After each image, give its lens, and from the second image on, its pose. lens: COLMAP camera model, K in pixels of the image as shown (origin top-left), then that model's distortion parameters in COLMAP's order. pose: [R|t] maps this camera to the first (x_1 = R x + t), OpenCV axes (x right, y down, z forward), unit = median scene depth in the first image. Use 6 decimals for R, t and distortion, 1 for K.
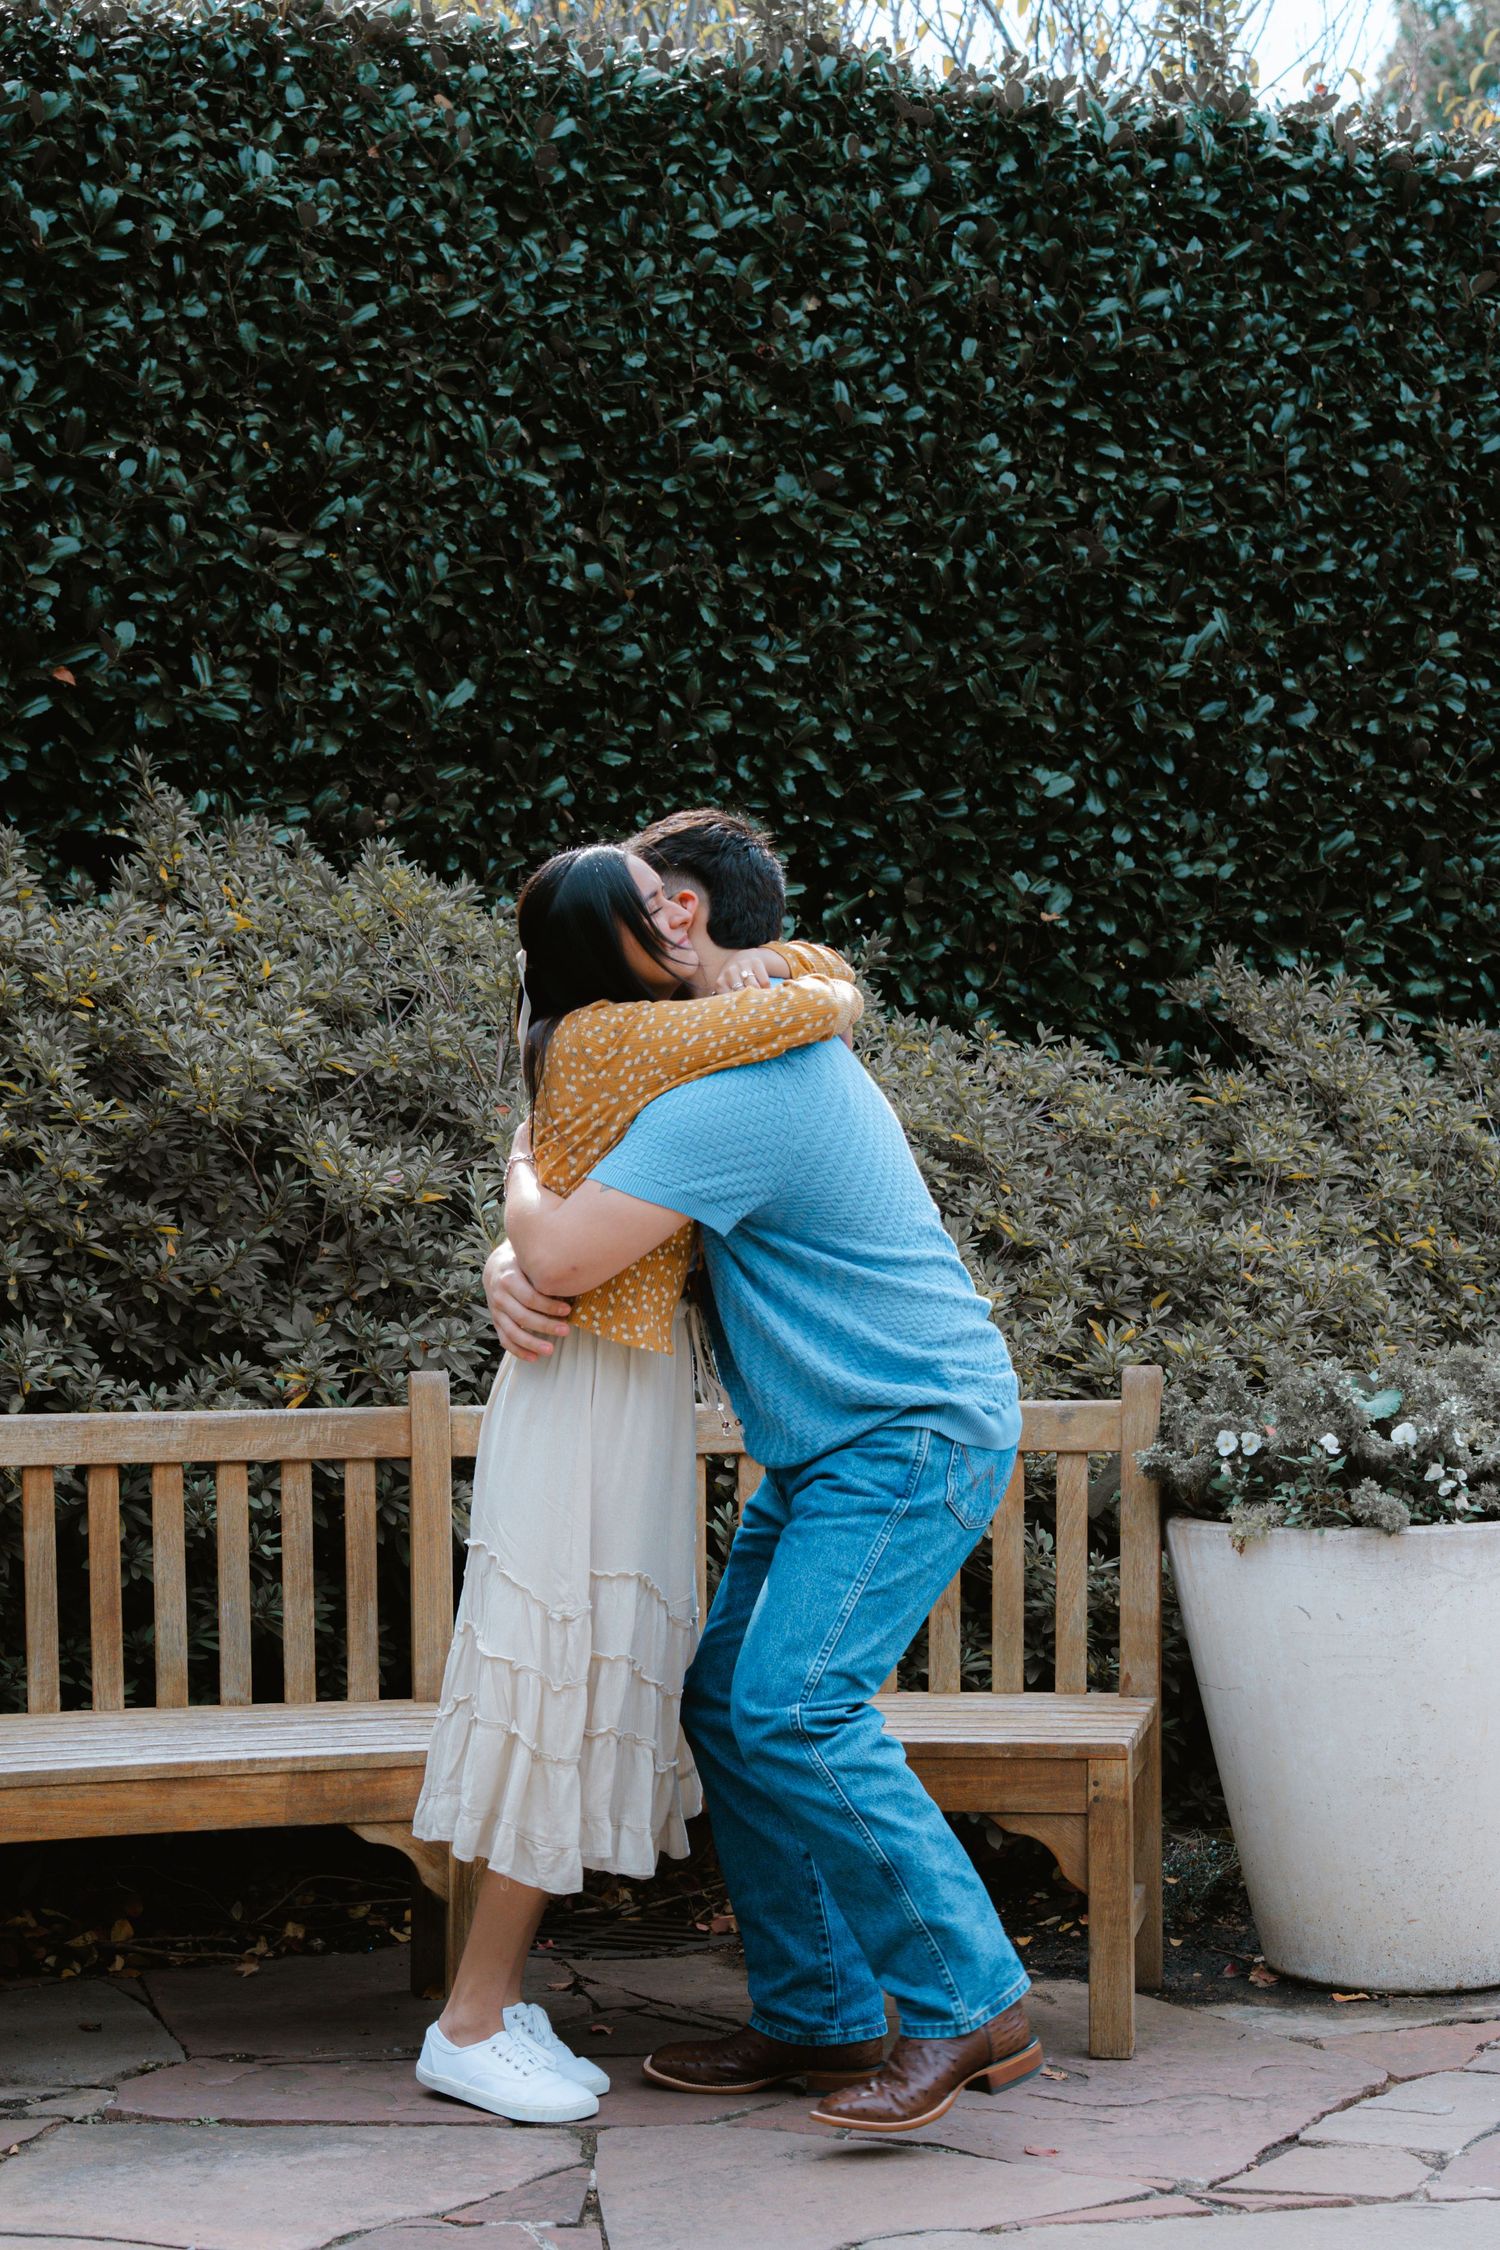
lens RADIAL K [[4825.8, 0, 816.9], [0, 4825.8, 1026.3], [0, 0, 1]] dist [0.111981, 0.341552]
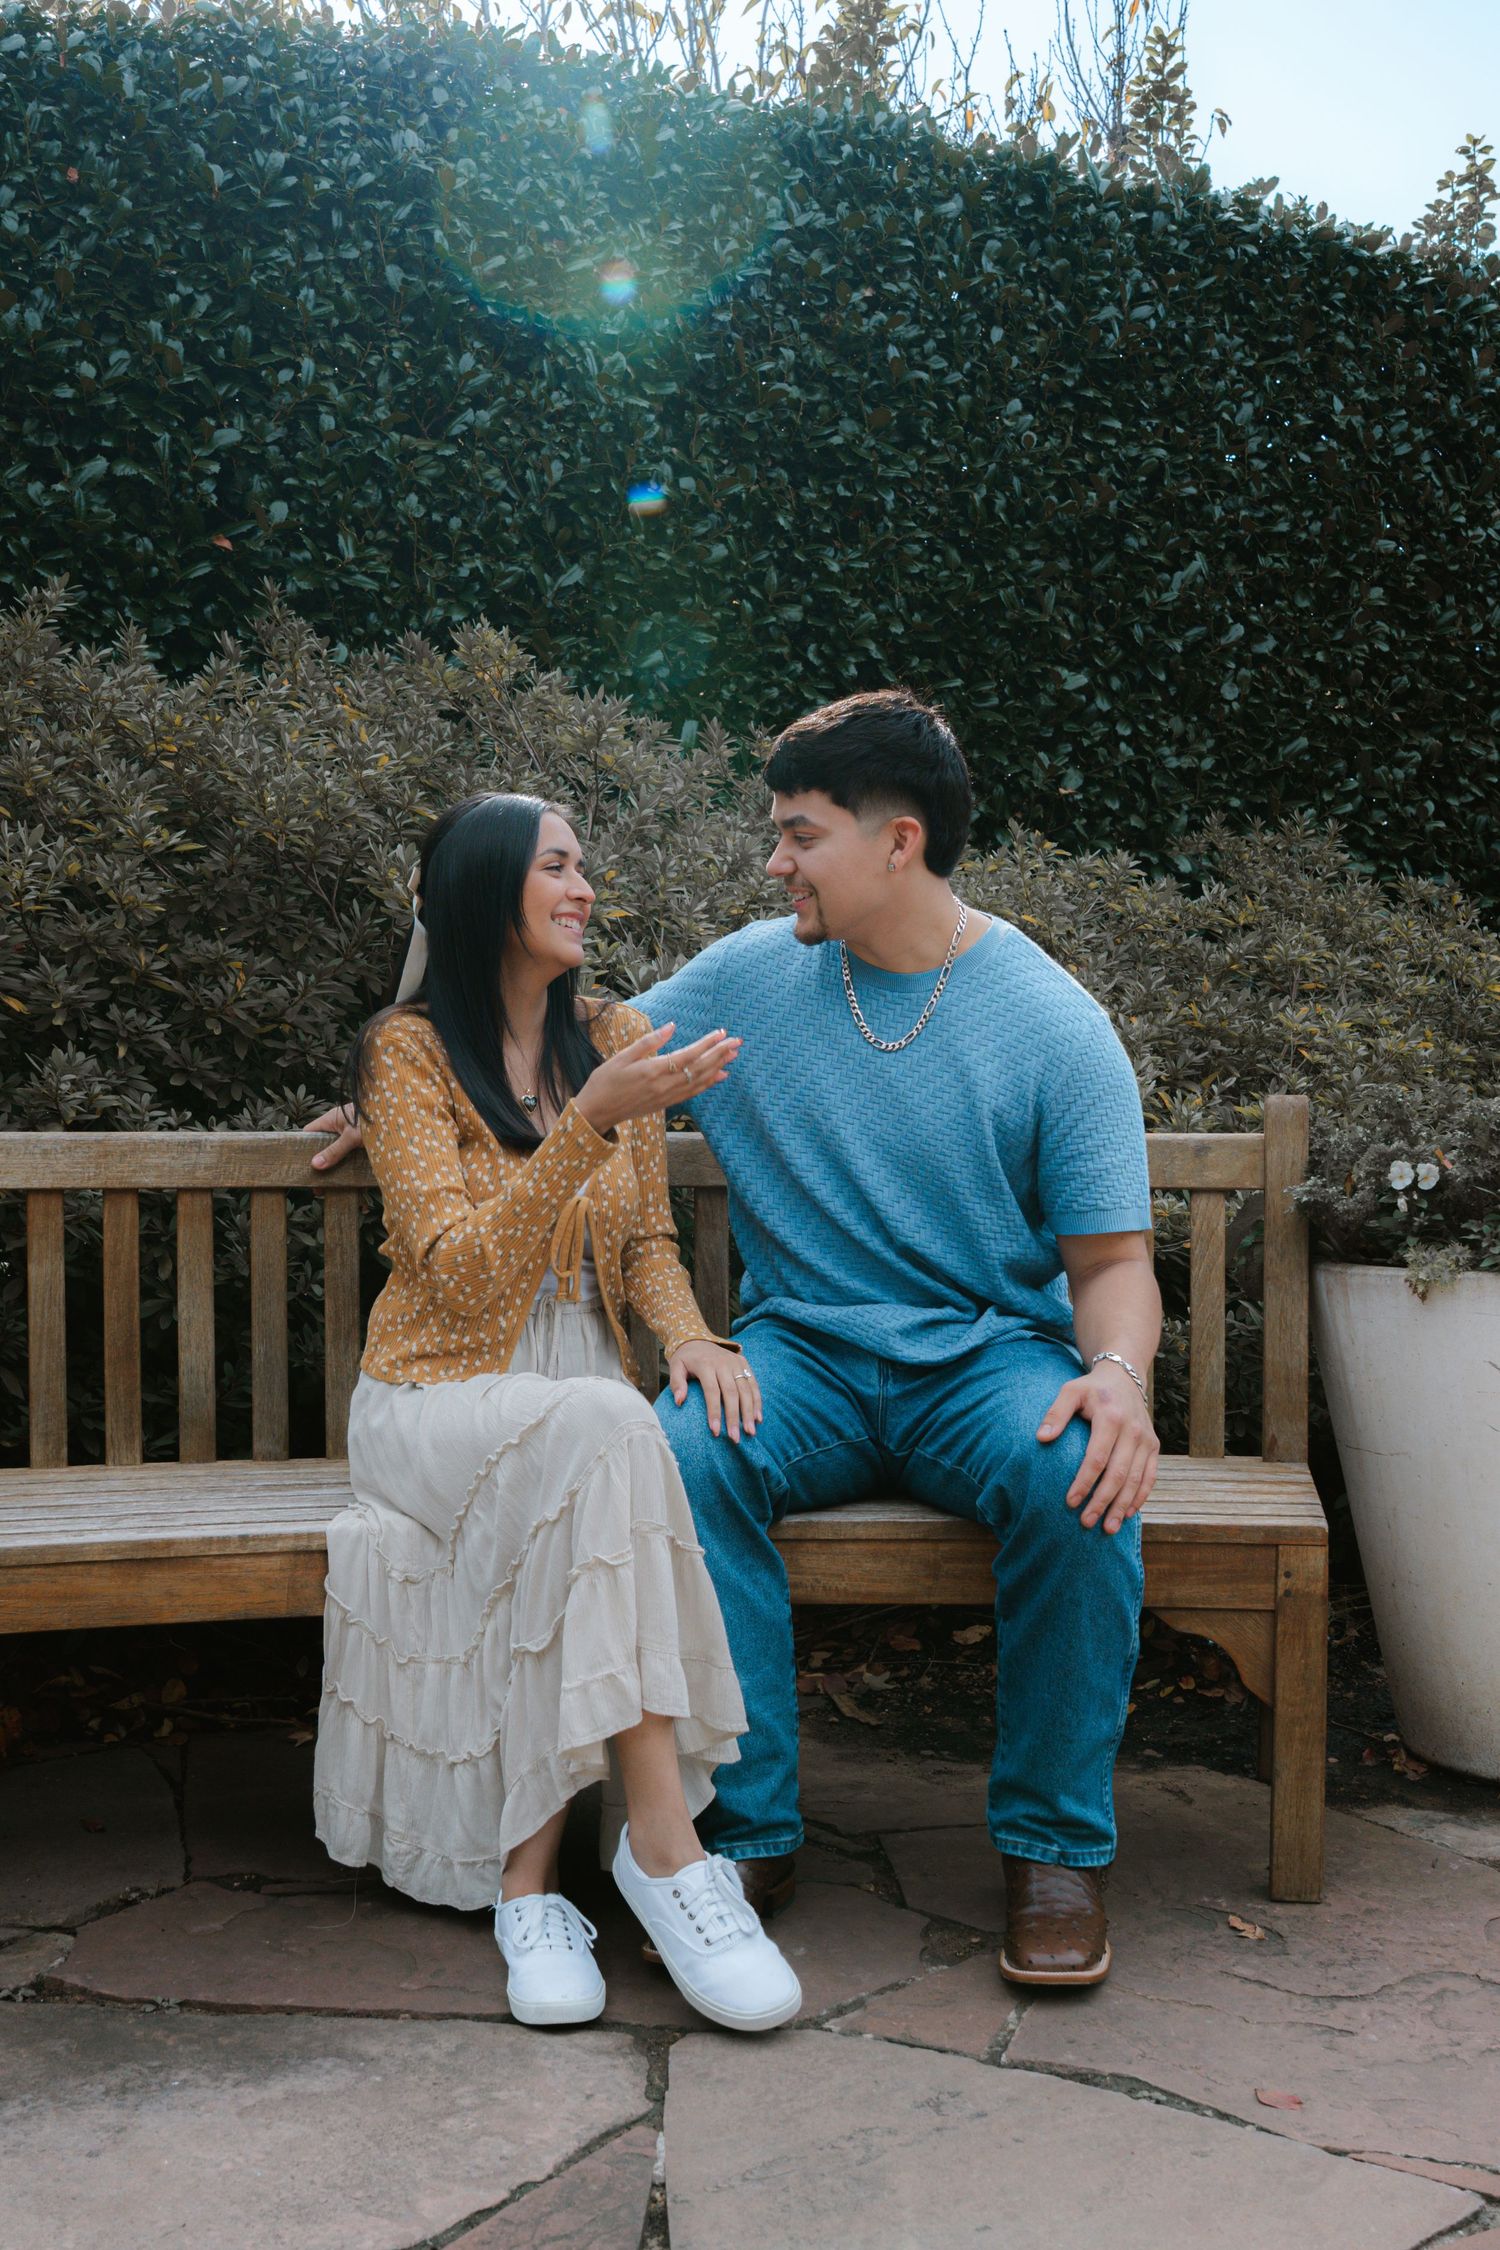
lens RADIAL K [[2376.4, 0, 773.7], [0, 2376.4, 1133.2], [0, 0, 1]] dist [-0.125207, 0.098141]
pose [[0.999906, 0.006364, -0.012120, -0.017353], [-0.006148, 0.999823, 0.017771, 0.054505], [0.012231, -0.017695, 0.999769, 0.432880]]
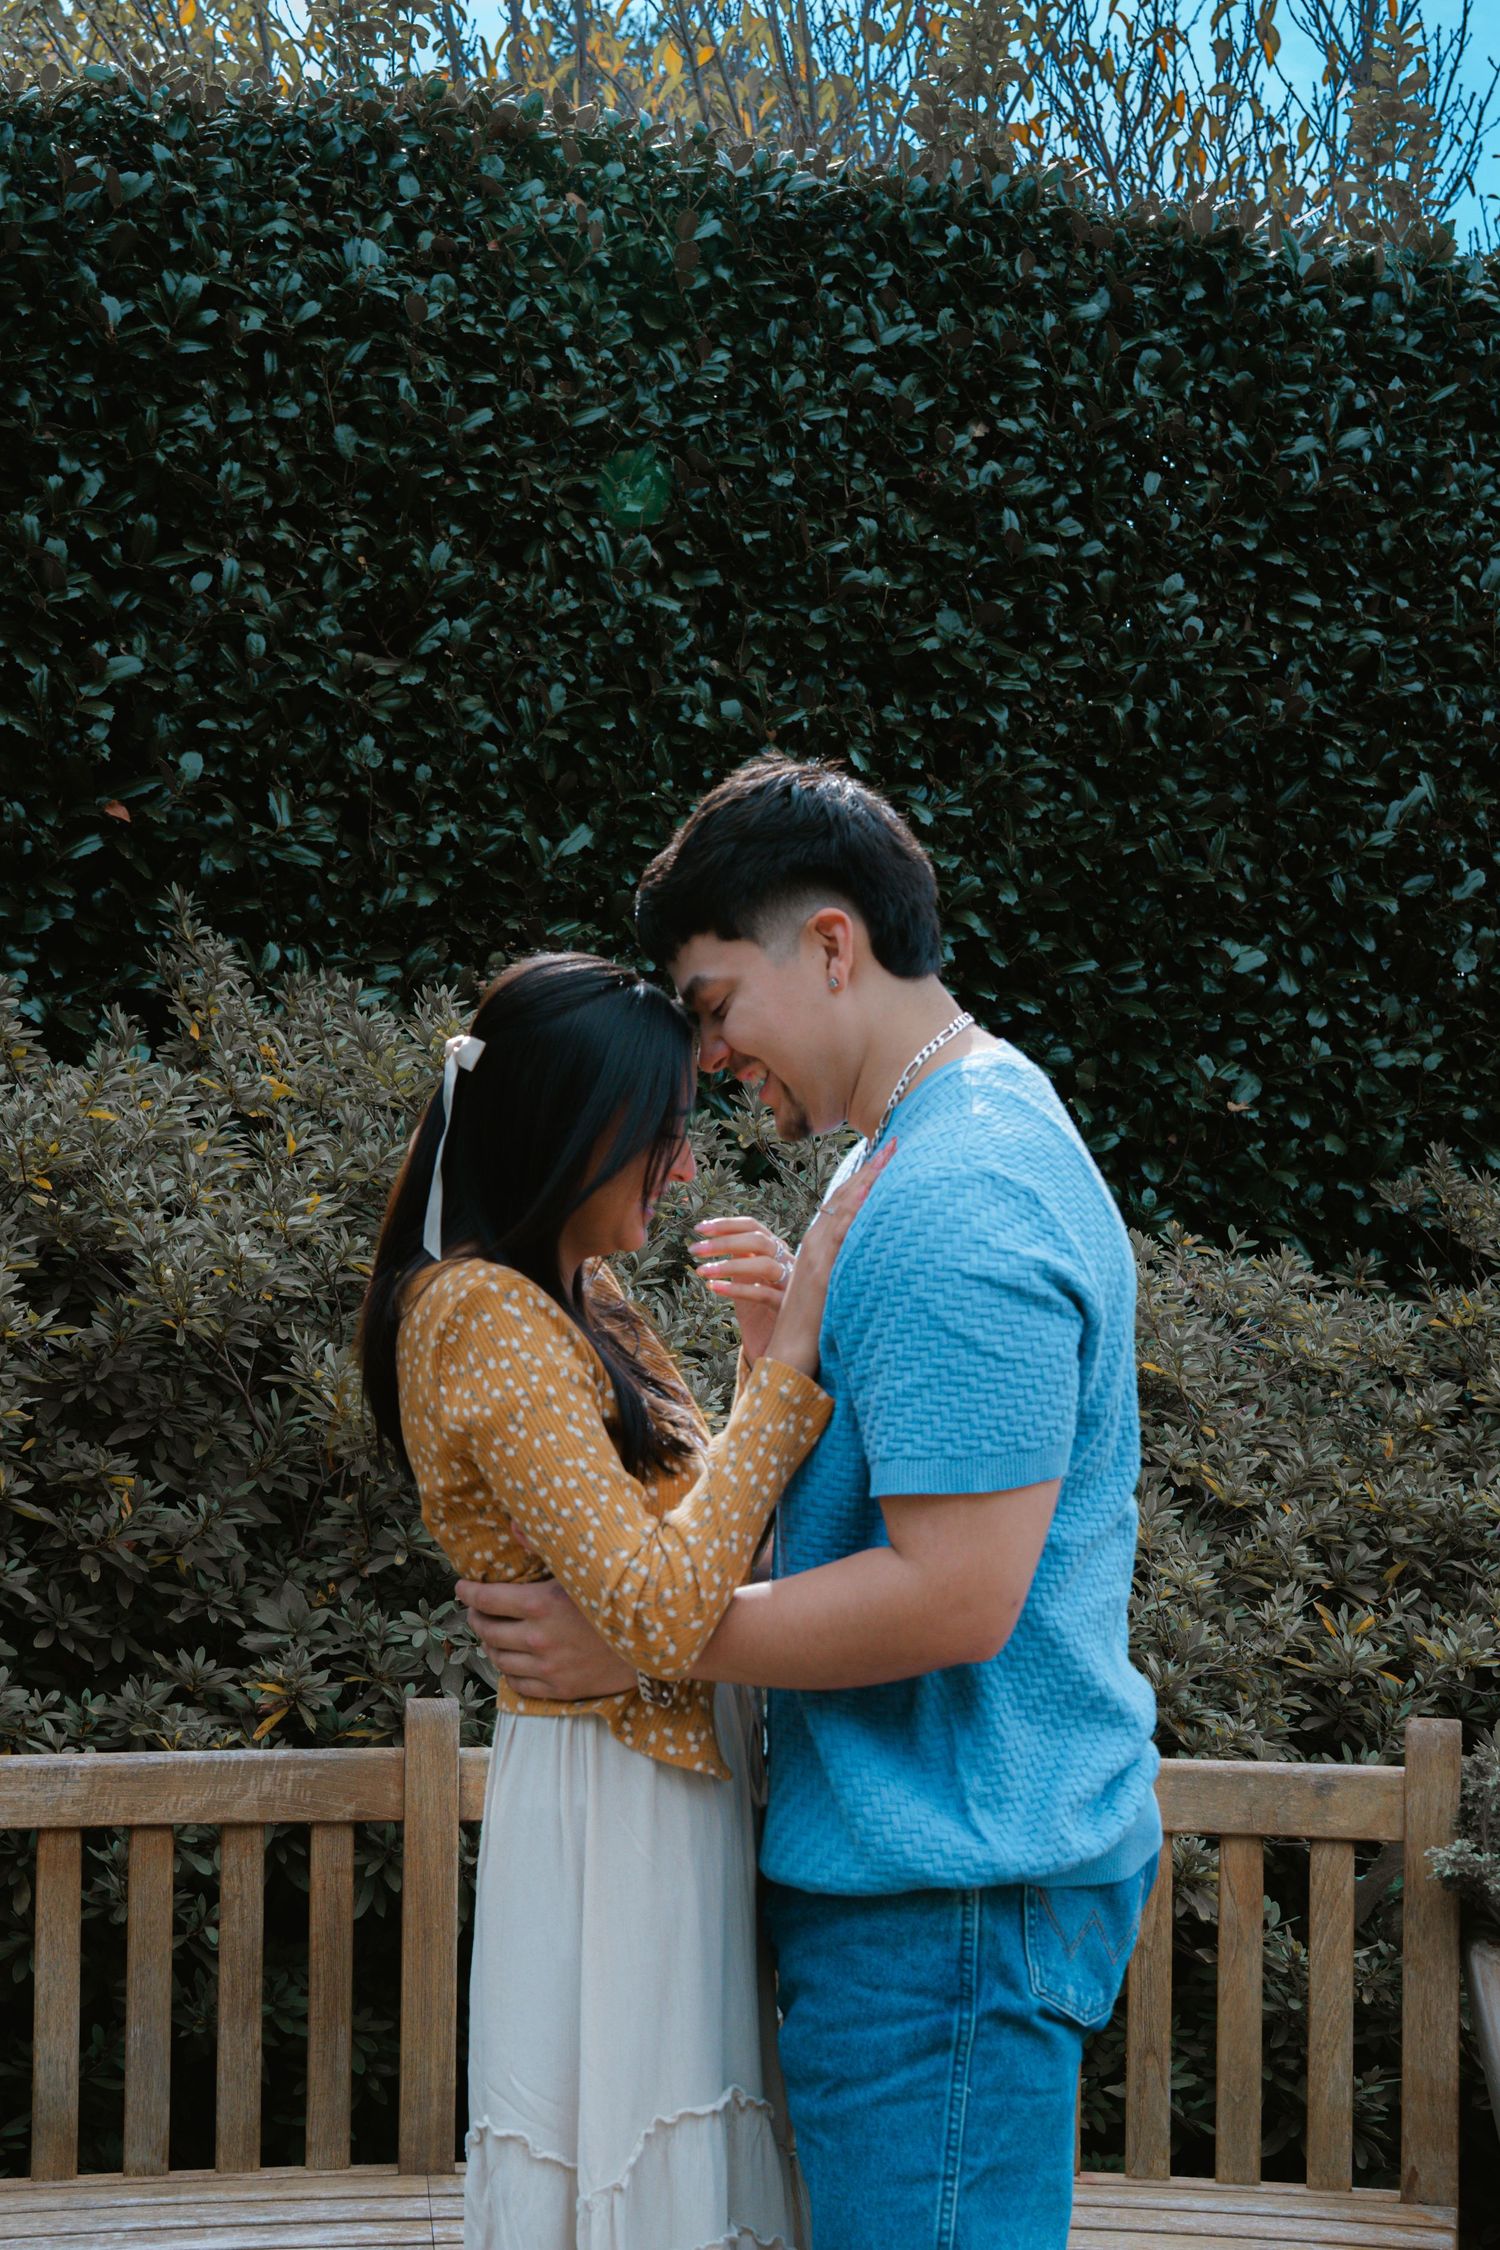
lens RADIAL K [[3428.3, 0, 750.0], [0, 3428.3, 1125.0], [0, 0, 1]] dist [0.004517, -0.009974]
pose [[0.997882, 0.013969, -0.063526, -0.001401], [-0.015661, 0.999534, -0.026209, -0.001284], [0.063130, 0.027149, 0.997636, 0.379802]]
